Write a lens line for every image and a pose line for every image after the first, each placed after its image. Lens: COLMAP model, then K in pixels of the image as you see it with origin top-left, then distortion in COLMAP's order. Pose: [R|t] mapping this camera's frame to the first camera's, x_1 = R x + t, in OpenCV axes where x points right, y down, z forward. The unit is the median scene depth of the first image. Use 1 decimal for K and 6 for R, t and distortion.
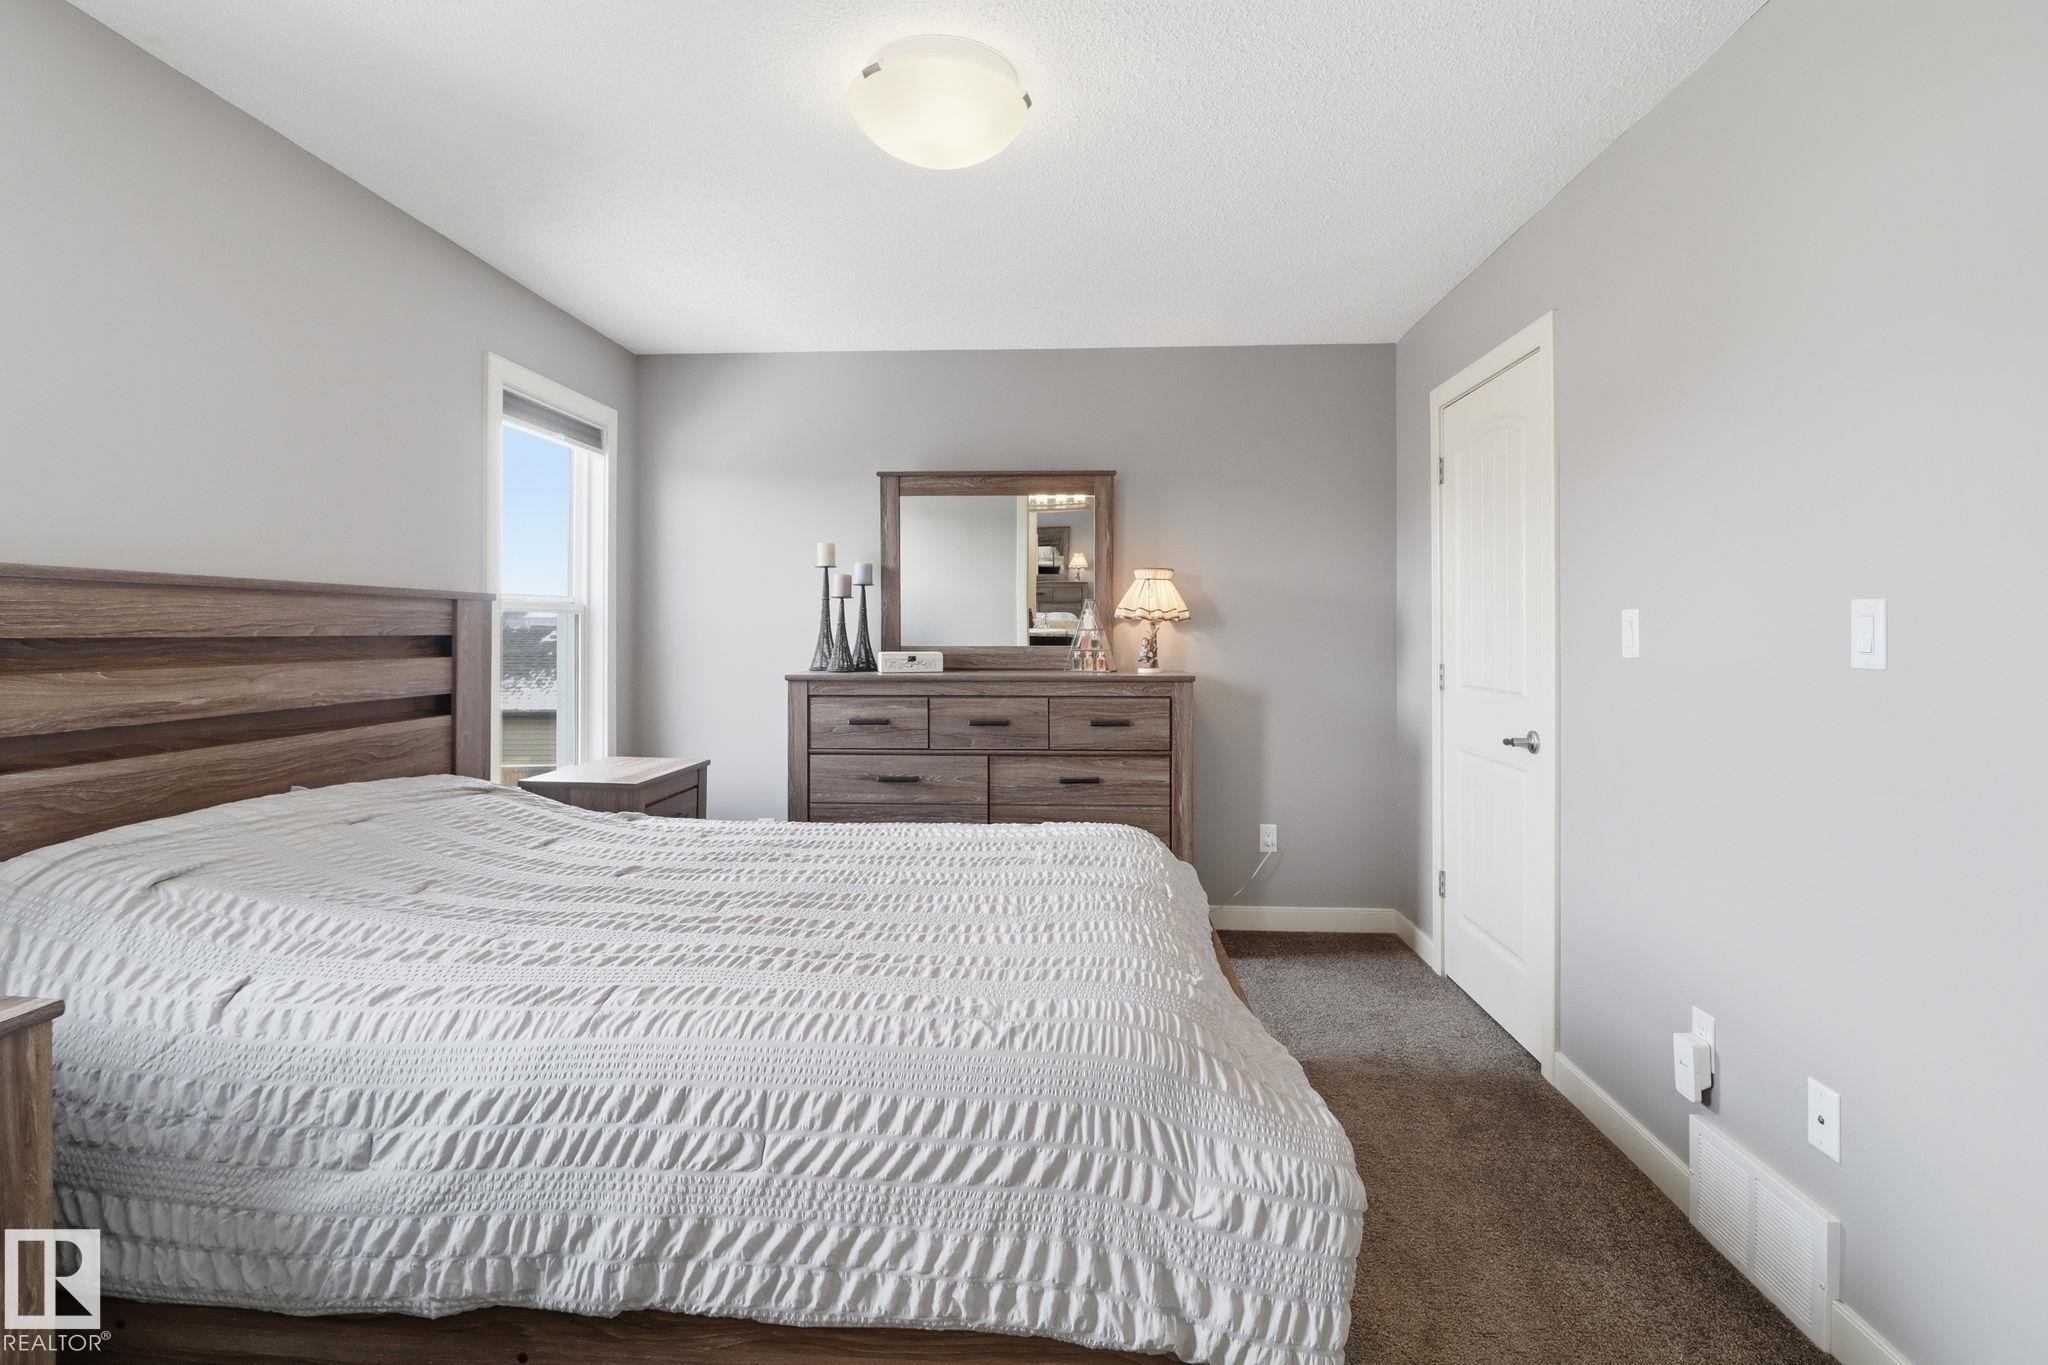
lens RADIAL K [[971.3, 0, 1027.3], [0, 971.3, 637.1], [0, 0, 1]] dist [-0.003014, -0.013234]
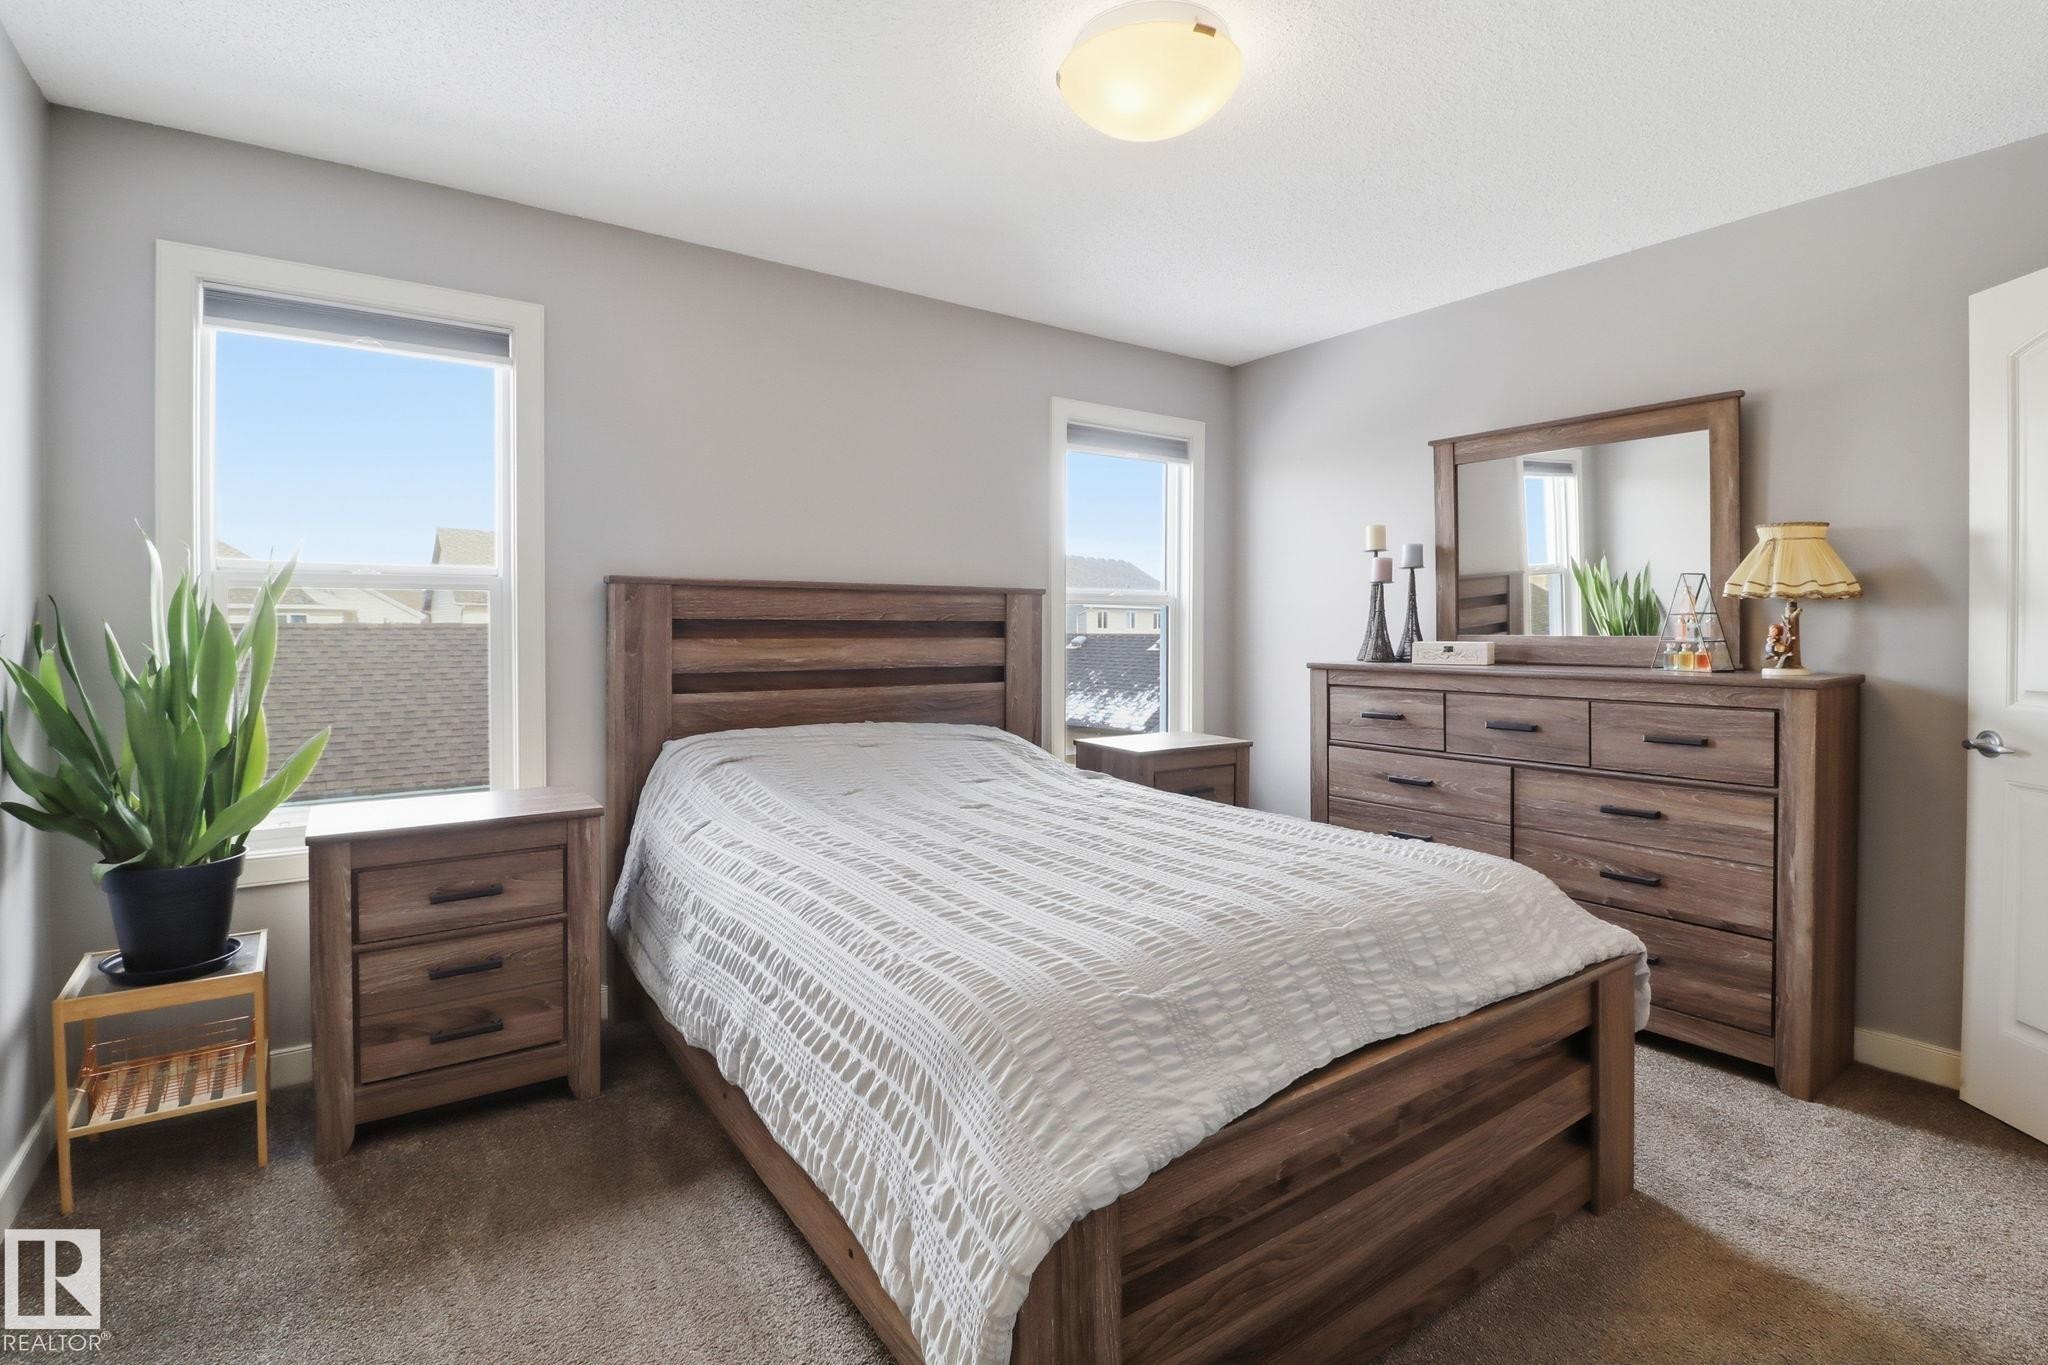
lens RADIAL K [[971.3, 0, 1027.3], [0, 971.3, 637.1], [0, 0, 1]] dist [-0.003014, -0.013234]
pose [[0.620257, 0.007174, -0.784366, 0.350876], [-0.006416, 0.999971, 0.004072, 0.010907], [0.784373, 0.002506, 0.620285, 0.162199]]
